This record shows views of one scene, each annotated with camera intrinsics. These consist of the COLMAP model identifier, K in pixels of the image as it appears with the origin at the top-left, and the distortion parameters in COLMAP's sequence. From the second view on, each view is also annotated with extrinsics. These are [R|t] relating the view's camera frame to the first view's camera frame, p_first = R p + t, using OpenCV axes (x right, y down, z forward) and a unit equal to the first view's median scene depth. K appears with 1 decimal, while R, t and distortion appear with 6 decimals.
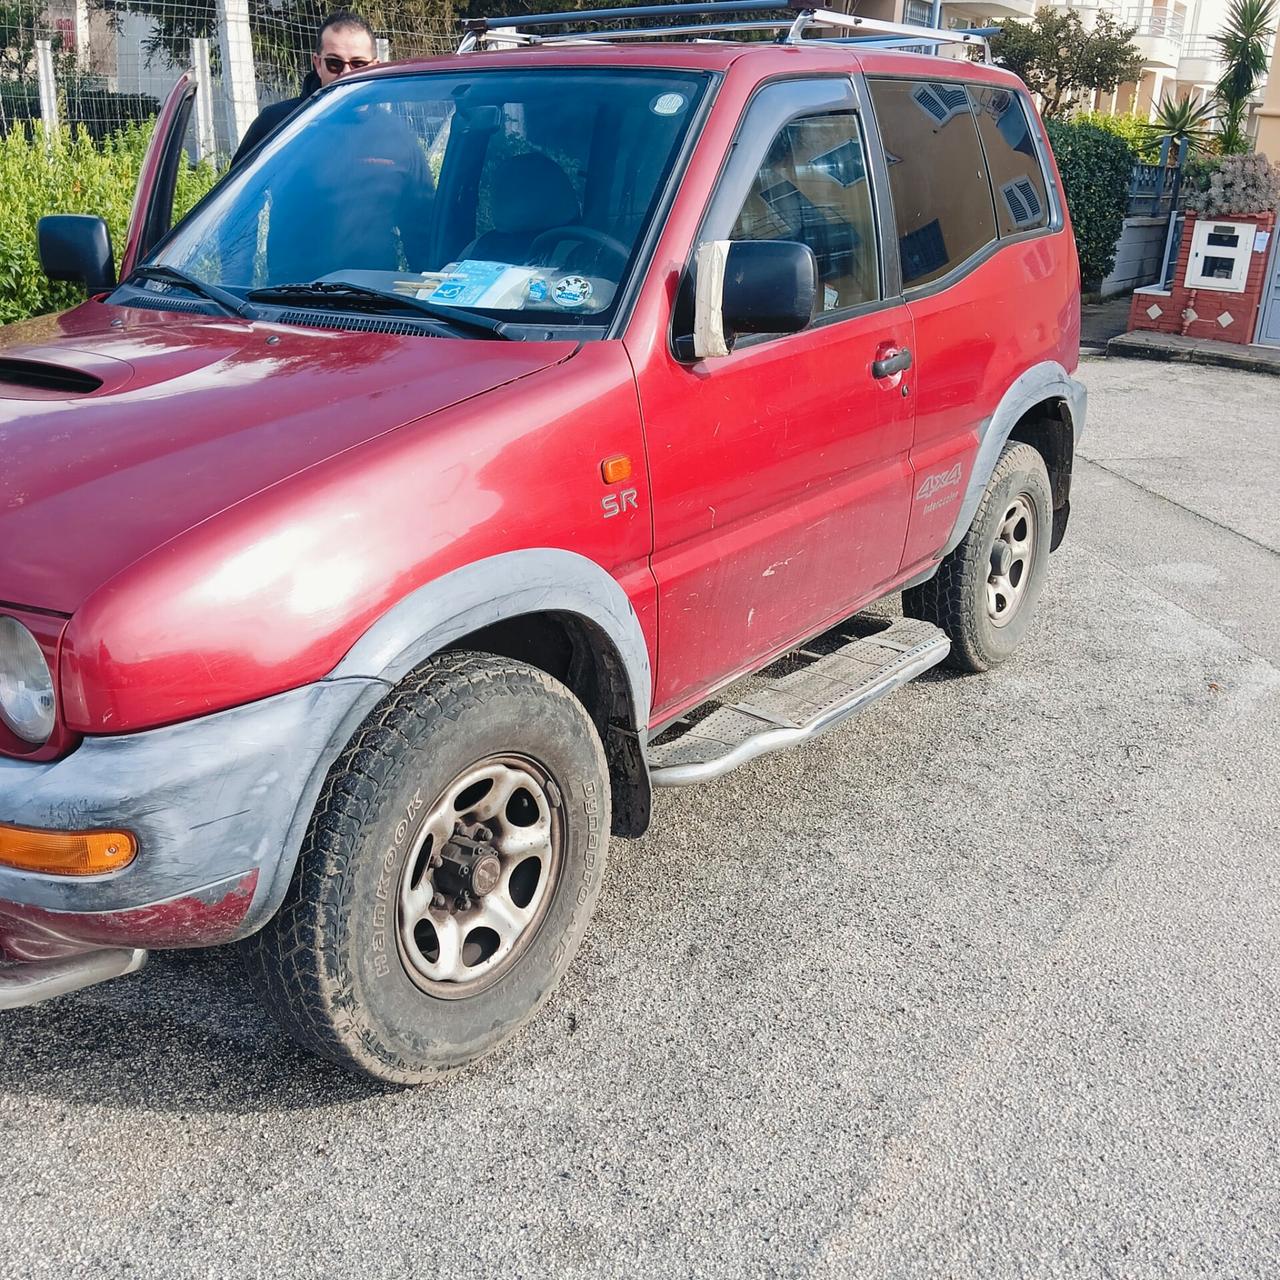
lens RADIAL K [[1375.4, 0, 644.6], [0, 1375.4, 640.8], [0, 0, 1]] dist [0.136057, -0.330195]
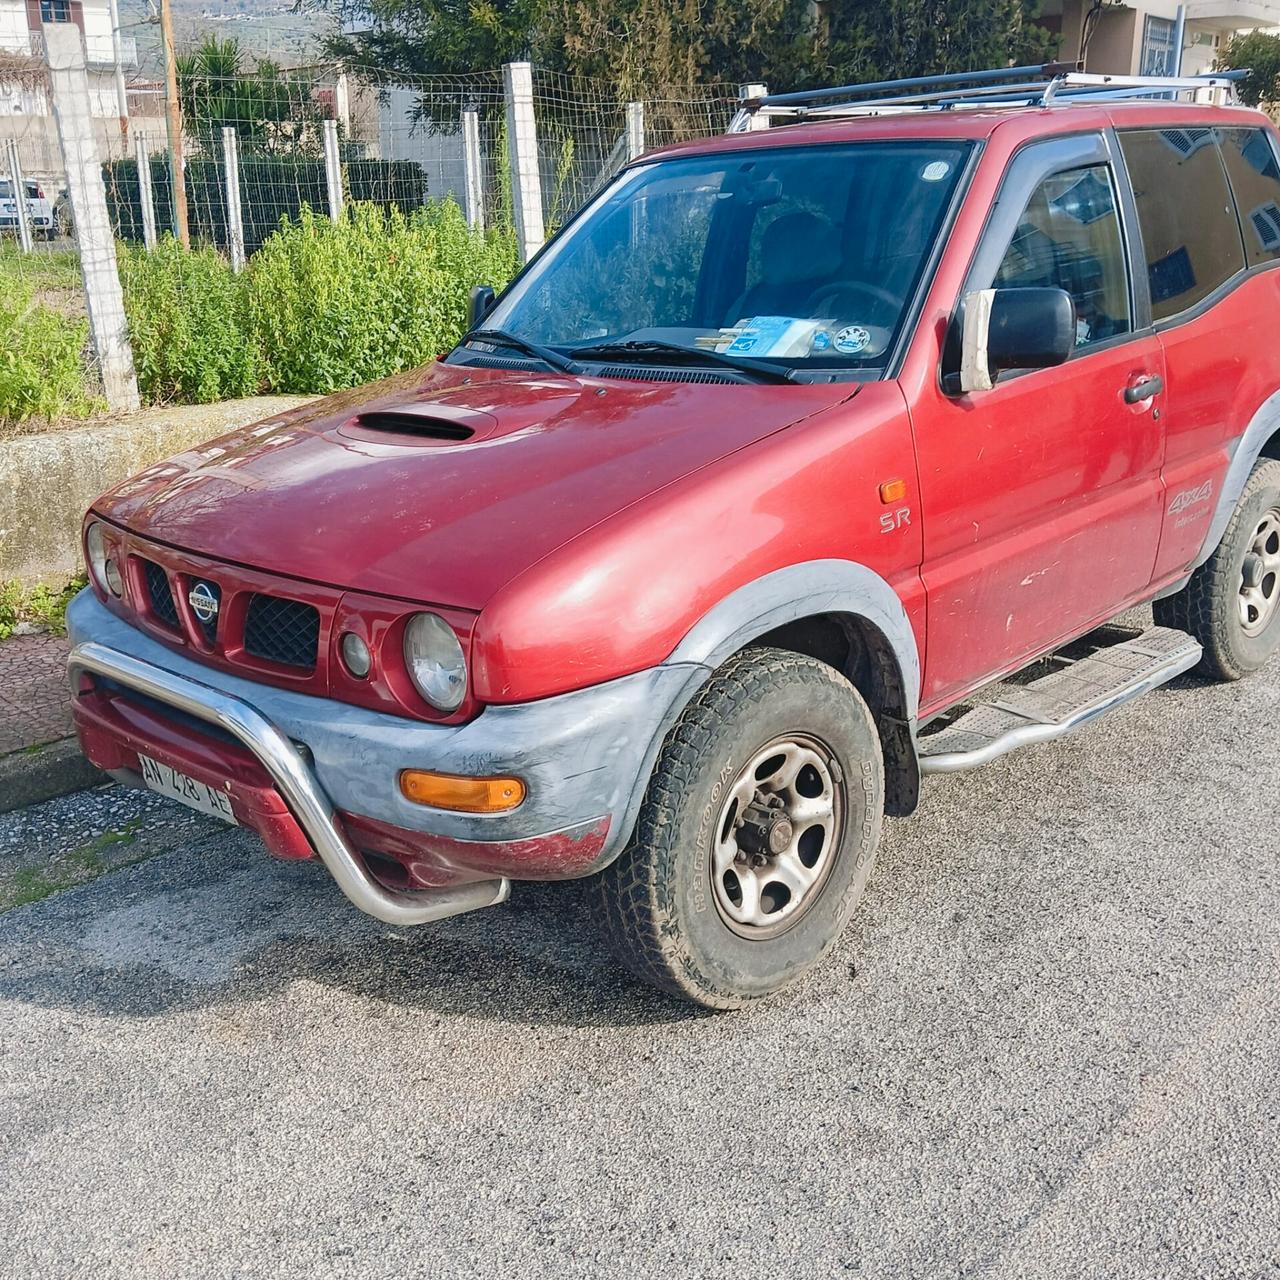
lens RADIAL K [[1436.7, 0, 587.5], [0, 1436.7, 652.6], [0, 0, 1]] dist [0.144578, -0.307387]
pose [[0.983862, -0.000199, -0.178931, -0.054632], [-0.003330, 0.999806, -0.019424, 0.036046], [0.178900, 0.019706, 0.983670, -0.240242]]
